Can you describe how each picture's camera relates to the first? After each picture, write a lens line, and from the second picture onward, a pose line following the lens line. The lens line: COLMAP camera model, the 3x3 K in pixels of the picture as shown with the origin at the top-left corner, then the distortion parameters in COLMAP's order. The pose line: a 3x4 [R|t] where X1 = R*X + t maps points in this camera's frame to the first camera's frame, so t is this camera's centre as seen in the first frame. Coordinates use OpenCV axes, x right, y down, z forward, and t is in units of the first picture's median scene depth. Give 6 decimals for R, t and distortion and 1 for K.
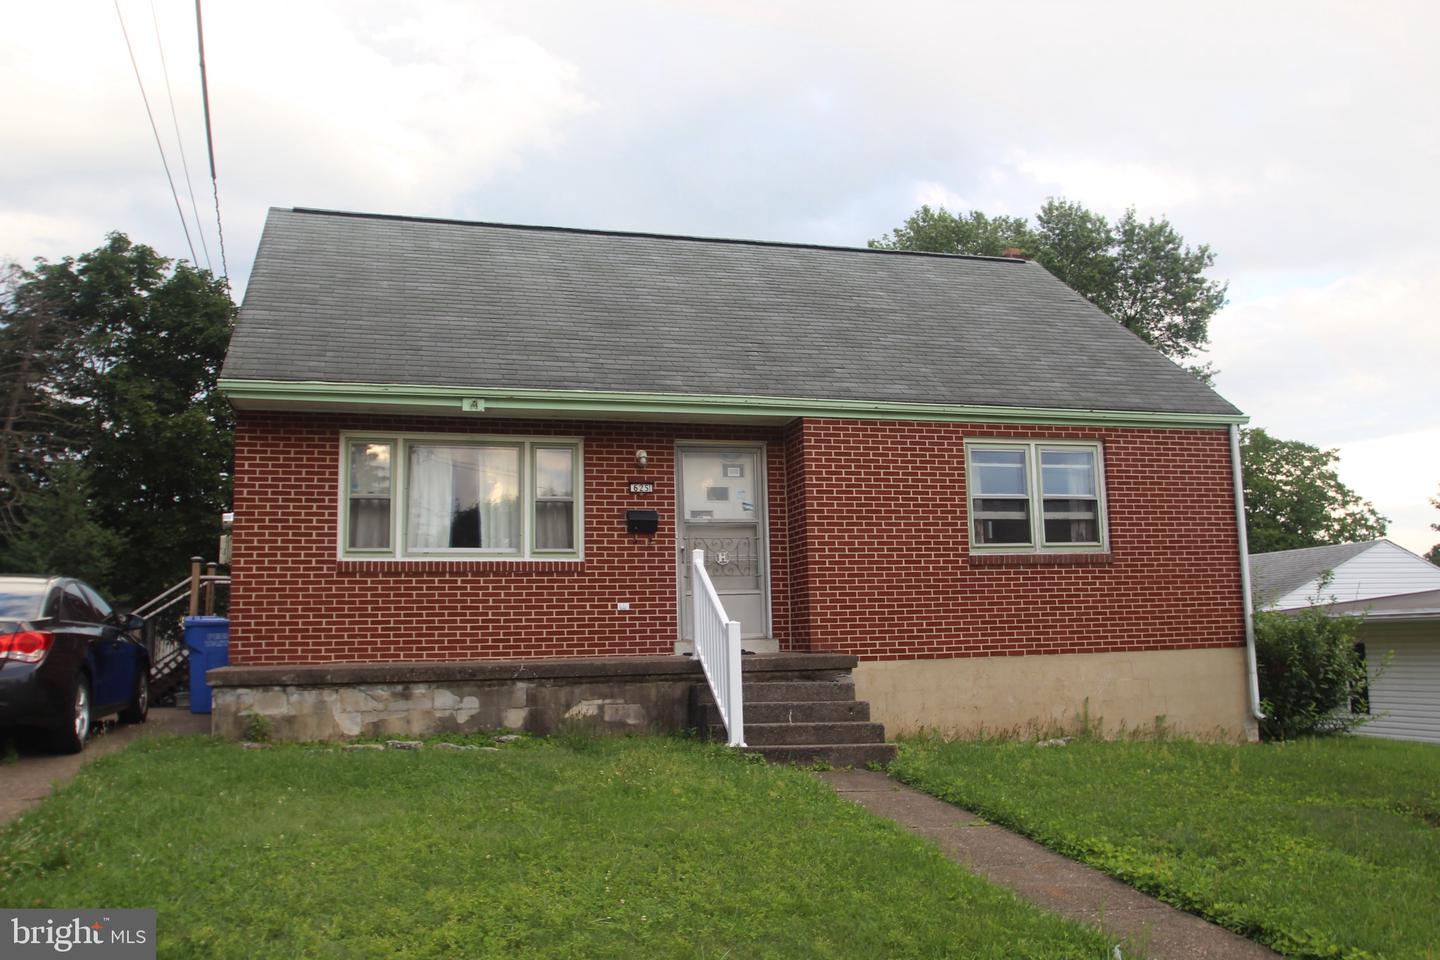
lens RADIAL K [[1196.6, 0, 717.5], [0, 1196.6, 483.8], [0, 0, 1]] dist [-0.015552, -0.002648]
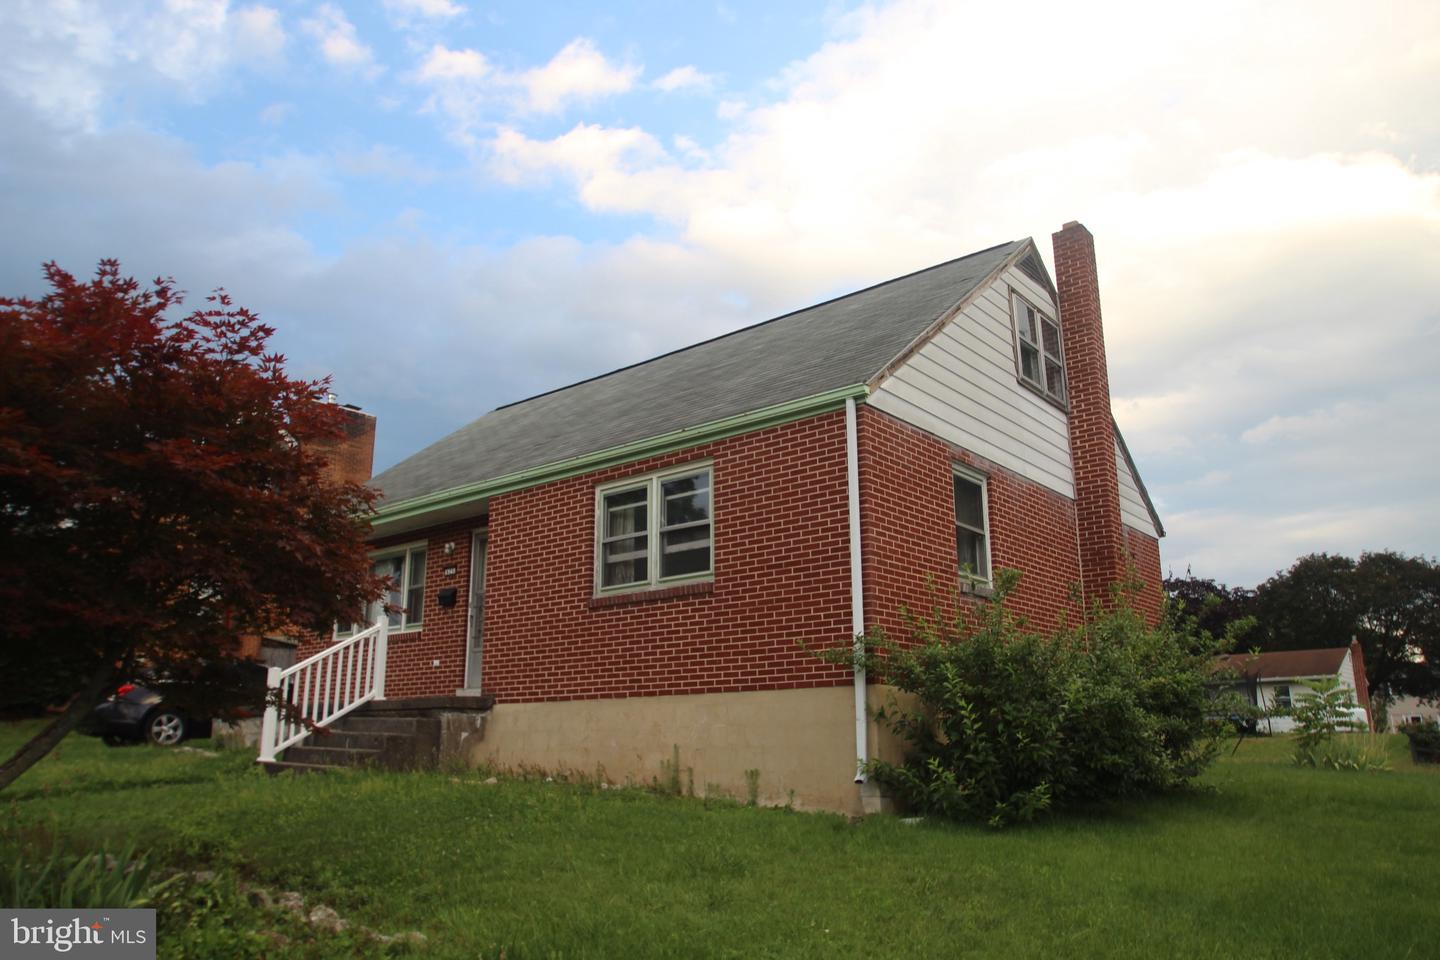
lens RADIAL K [[1059.3, 0, 719.2], [0, 1059.3, 473.4], [0, 0, 1]] dist [0.010912, 0.002727]
pose [[0.528438, -0.189816, -0.827480, 1.010358], [0.100428, 0.981818, -0.161085, 0.108079], [0.843011, 0.002021, 0.537893, 0.584901]]
